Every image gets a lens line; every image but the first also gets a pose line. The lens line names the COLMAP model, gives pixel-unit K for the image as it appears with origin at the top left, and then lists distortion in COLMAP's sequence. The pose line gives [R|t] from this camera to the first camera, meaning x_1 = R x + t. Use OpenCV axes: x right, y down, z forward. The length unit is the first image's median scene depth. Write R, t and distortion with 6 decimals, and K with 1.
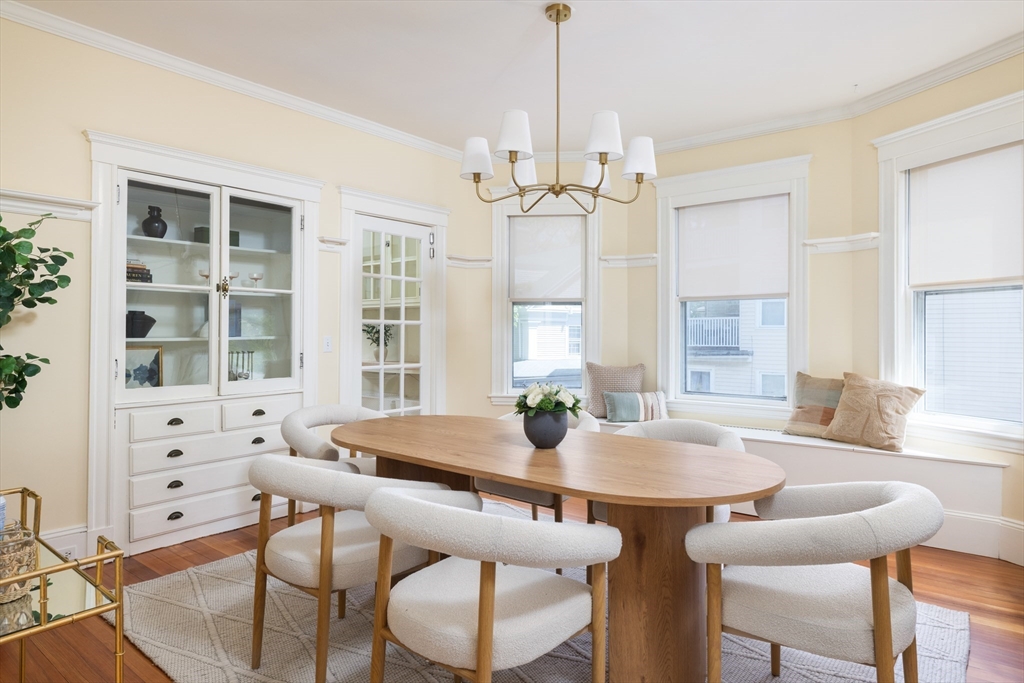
lens RADIAL K [[607.1, 0, 514.9], [0, 607.1, 339.0], [0, 0, 1]] dist [0.002312, 0.000130]
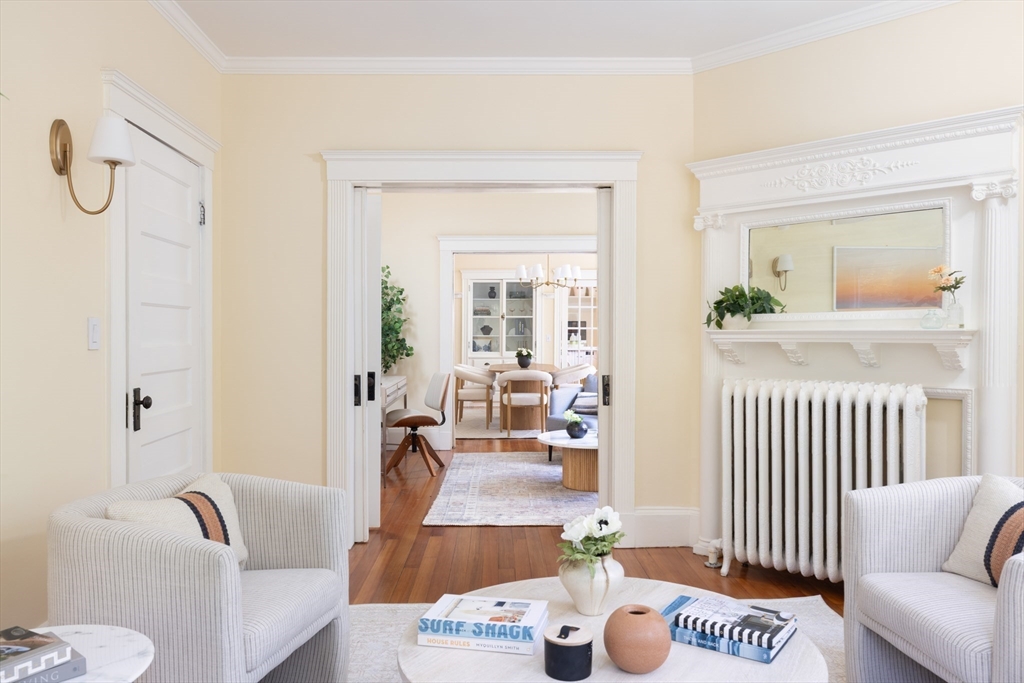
lens RADIAL K [[761.1, 0, 511.3], [0, 761.1, 339.2], [0, 0, 1]] dist [-0.000784, 0.000016]
pose [[0.637420, 0.003805, -0.770507, 2.091723], [-0.008317, 0.999964, -0.001943, 0.022070], [0.770472, 0.007647, 0.637428, -1.105095]]
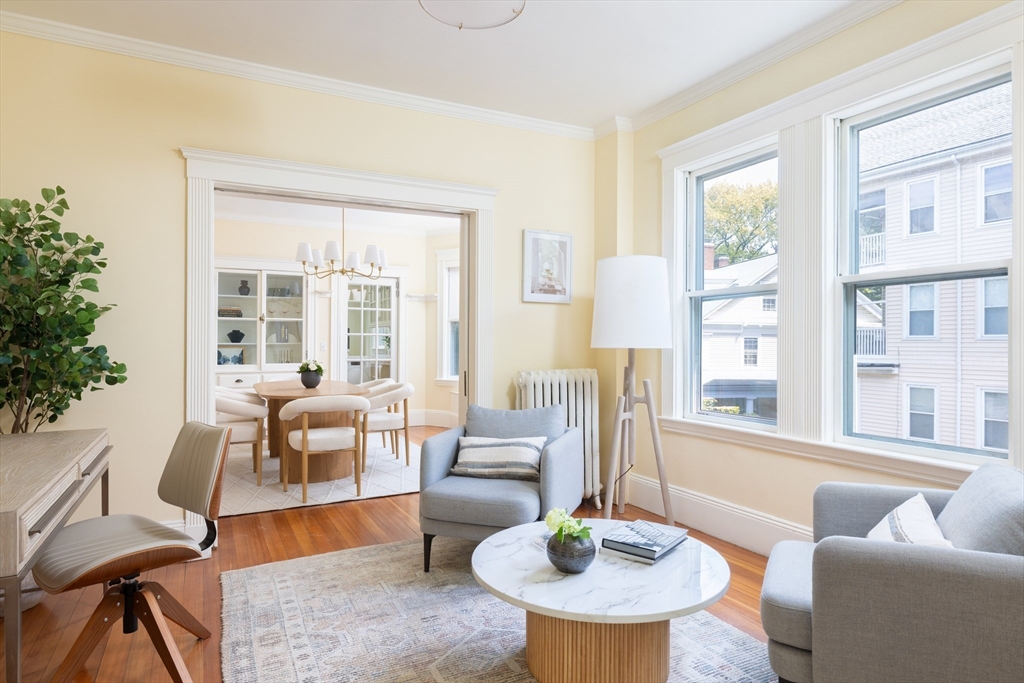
lens RADIAL K [[586.6, 0, 511.0], [0, 586.6, 341.9], [0, 0, 1]] dist [0.006595, -0.000572]
pose [[0.912403, -0.002857, -0.409283, 1.090191], [-0.003897, 0.999870, -0.015666, 0.022901], [0.409275, 0.015889, 0.912273, -0.479861]]
